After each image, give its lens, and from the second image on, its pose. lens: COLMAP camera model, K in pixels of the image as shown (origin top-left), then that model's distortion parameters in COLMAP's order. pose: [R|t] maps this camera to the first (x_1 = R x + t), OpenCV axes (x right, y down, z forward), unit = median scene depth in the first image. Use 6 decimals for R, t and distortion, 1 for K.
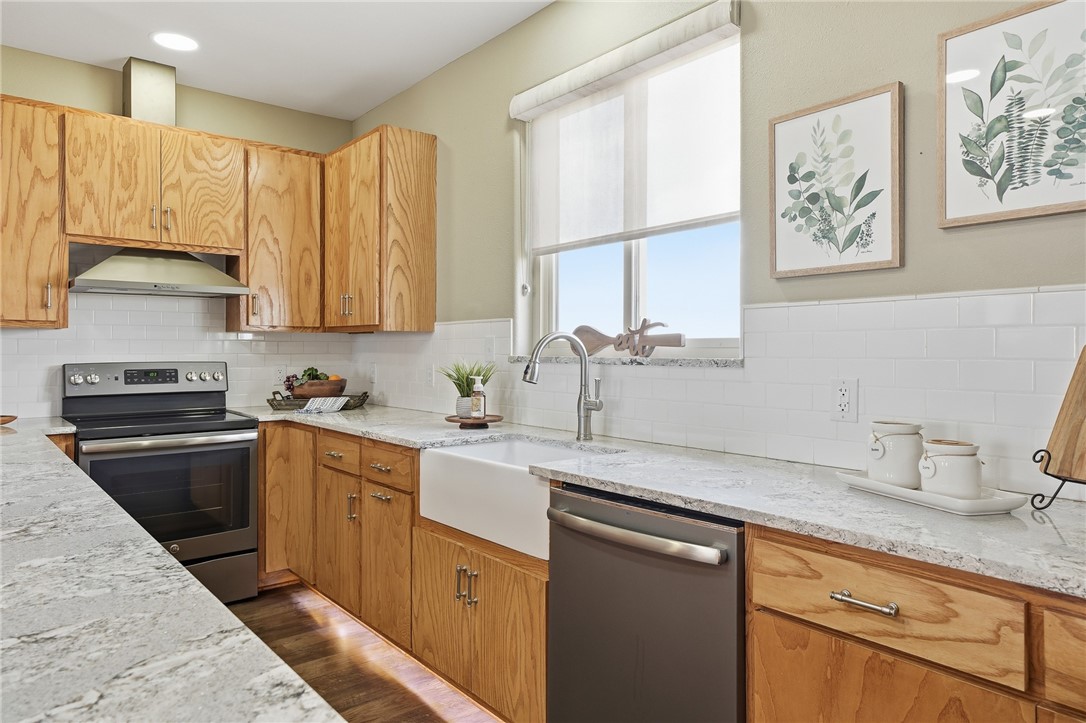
lens RADIAL K [[700.4, 0, 542.1], [0, 700.4, 352.4], [0, 0, 1]] dist [0.005949, 0.003091]
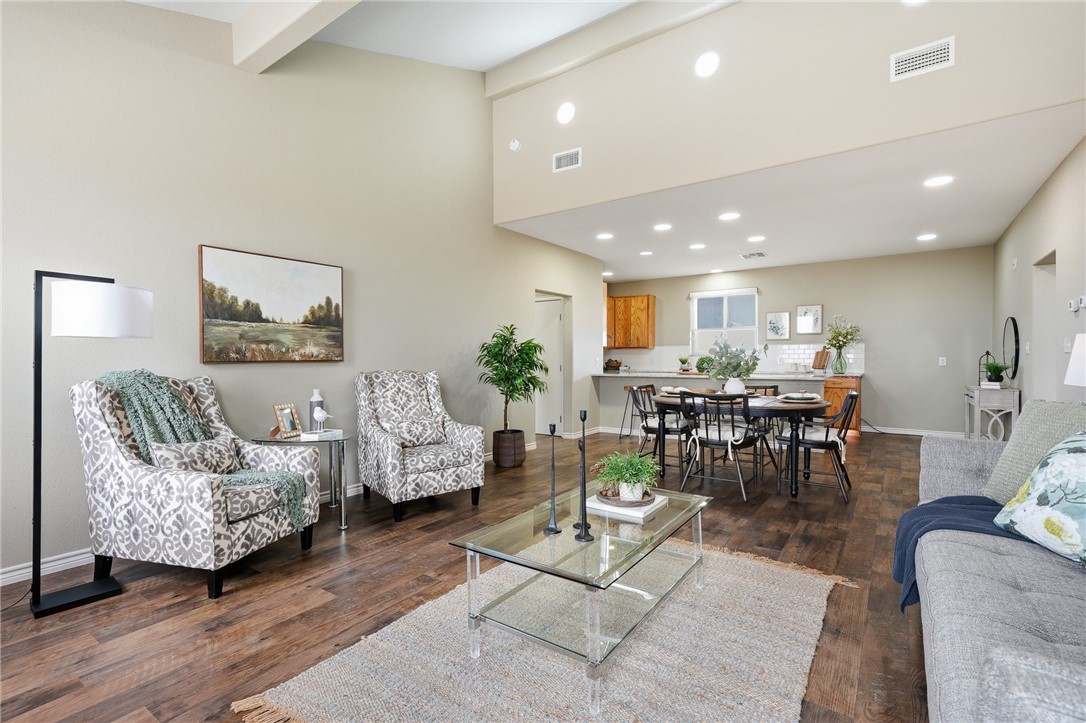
lens RADIAL K [[496.0, 0, 539.7], [0, 496.0, 361.6], [0, 0, 1]] dist [0.001048, 0.000087]
pose [[0.960902, 0.002022, 0.276881, -2.608166], [-0.000468, 0.999984, -0.005676, 0.093834], [-0.276888, 0.005325, 0.960888, -2.411788]]
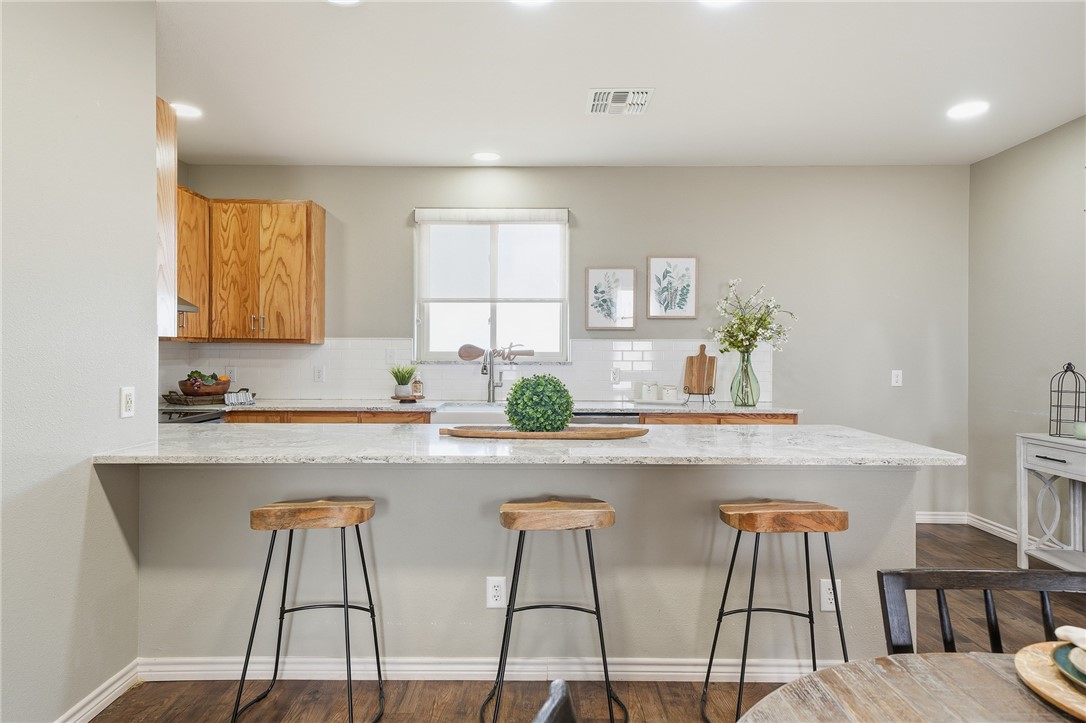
lens RADIAL K [[625.3, 0, 543.4], [0, 625.3, 361.9], [0, 0, 1]] dist [0.001420, 0.000464]
pose [[0.624247, -0.003382, 0.781220, -1.574855], [-0.000110, 0.999990, 0.004416, 0.002220], [-0.781227, -0.002843, 0.624240, -0.297668]]
